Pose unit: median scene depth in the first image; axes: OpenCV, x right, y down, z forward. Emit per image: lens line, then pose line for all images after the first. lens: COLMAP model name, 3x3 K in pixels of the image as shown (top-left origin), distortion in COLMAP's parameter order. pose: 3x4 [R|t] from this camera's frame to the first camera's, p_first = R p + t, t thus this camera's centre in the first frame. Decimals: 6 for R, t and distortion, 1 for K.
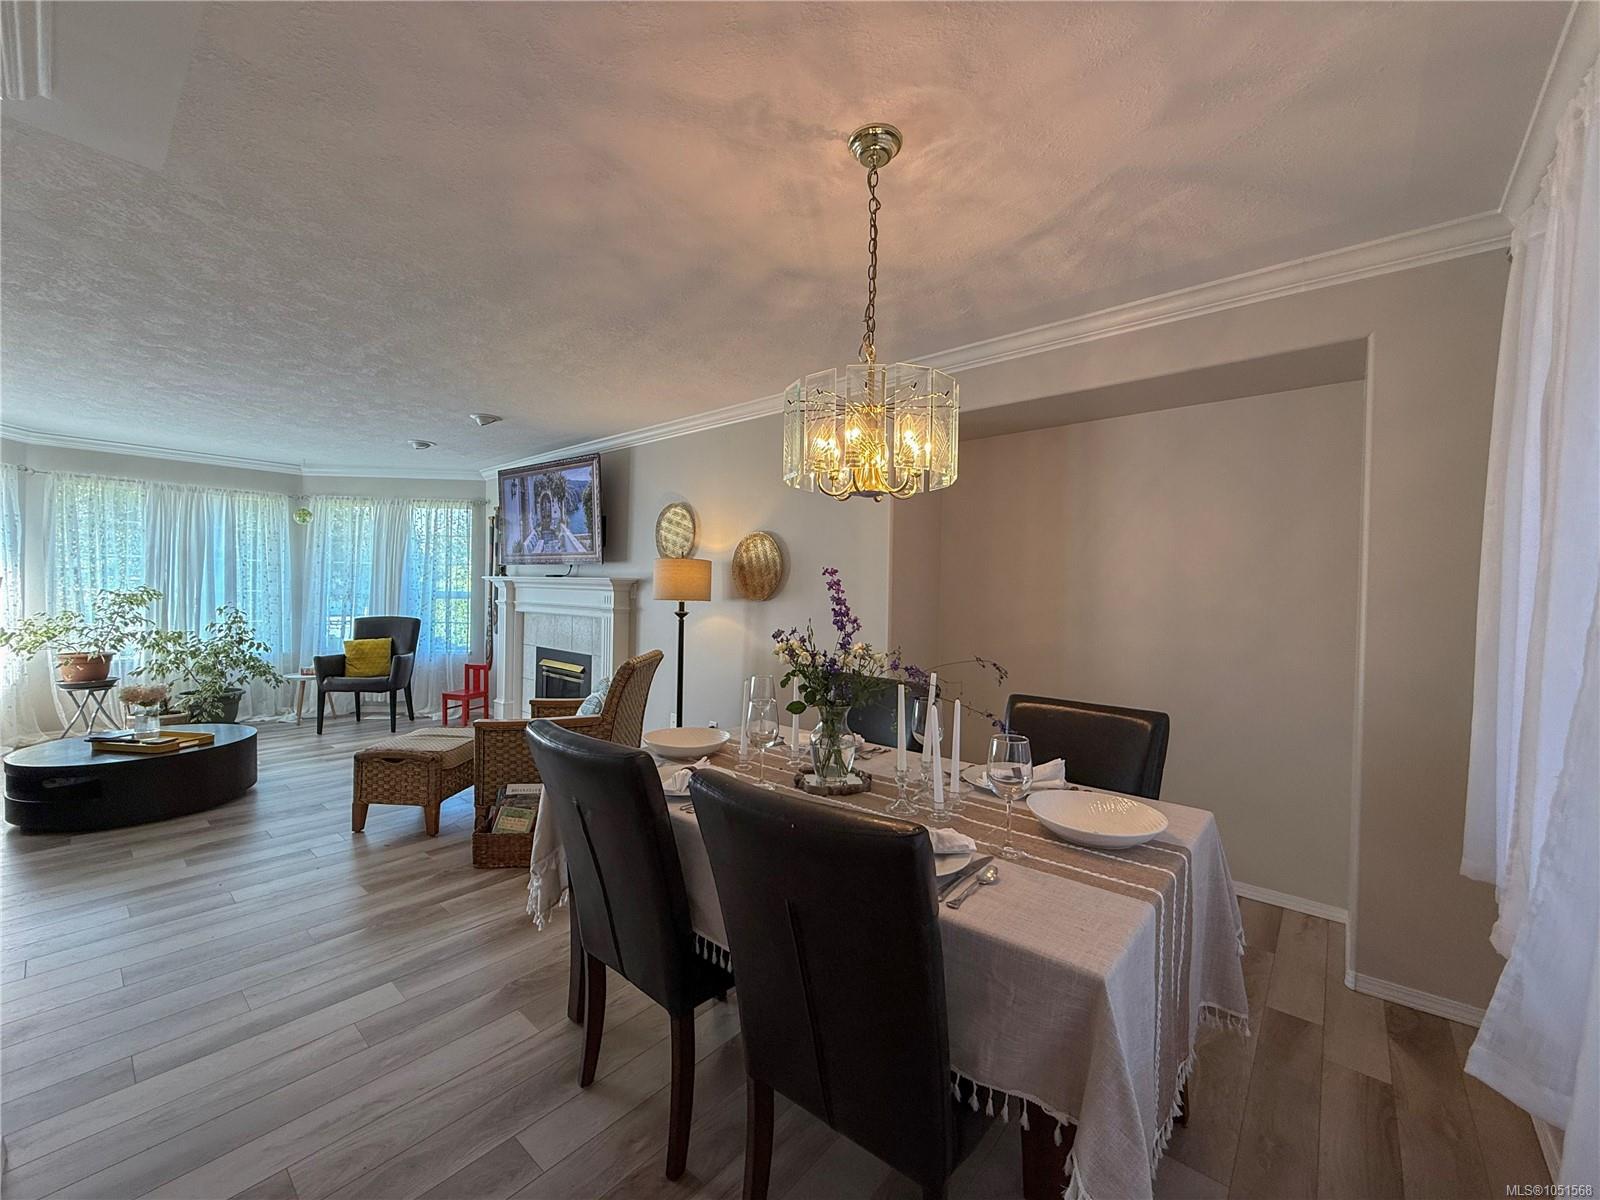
lens RADIAL K [[635.6, 0, 795.3], [0, 635.6, 599.5], [0, 0, 1]] dist [-0.000039, 0.000603]
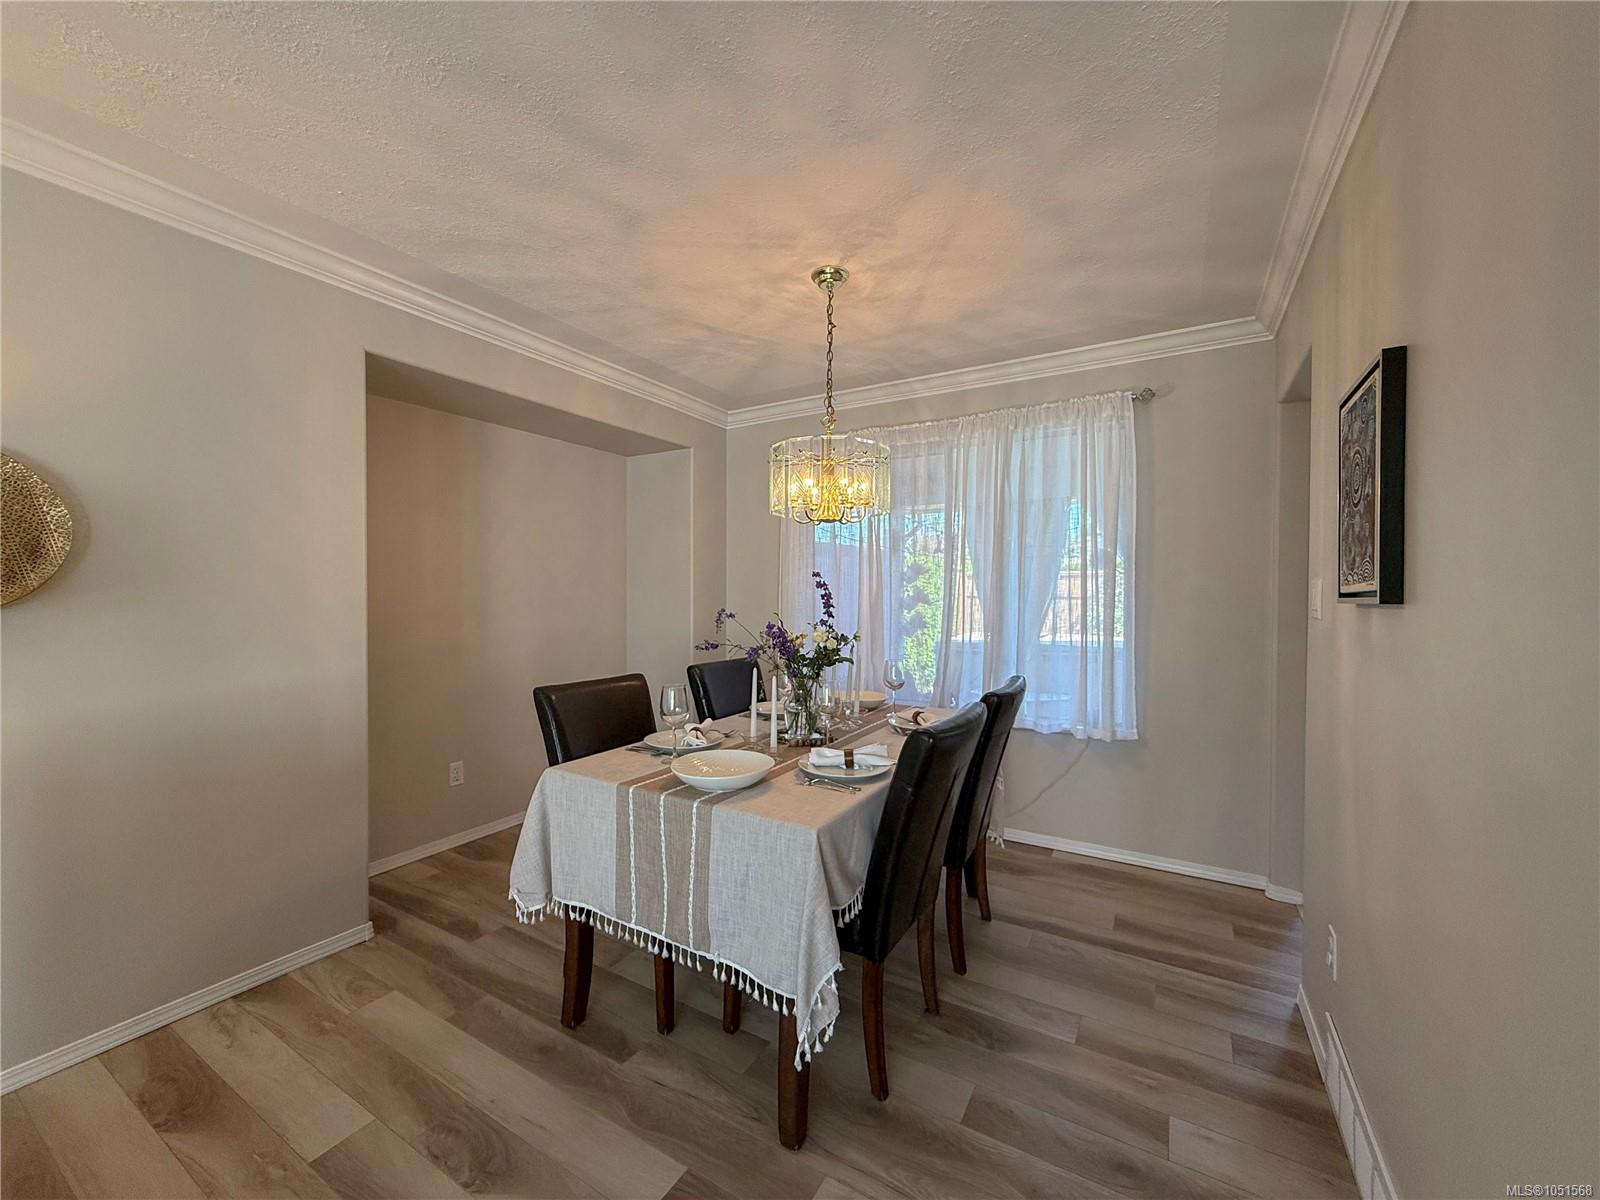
lens RADIAL K [[638.4, 0, 795.2], [0, 638.4, 599.5], [0, 0, 1]] dist [0.001899, 0.000151]
pose [[-0.174576, -0.030915, 0.984158, -0.426945], [0.008391, 0.999424, 0.032883, -0.012403], [-0.984608, 0.013999, -0.174216, 0.440932]]
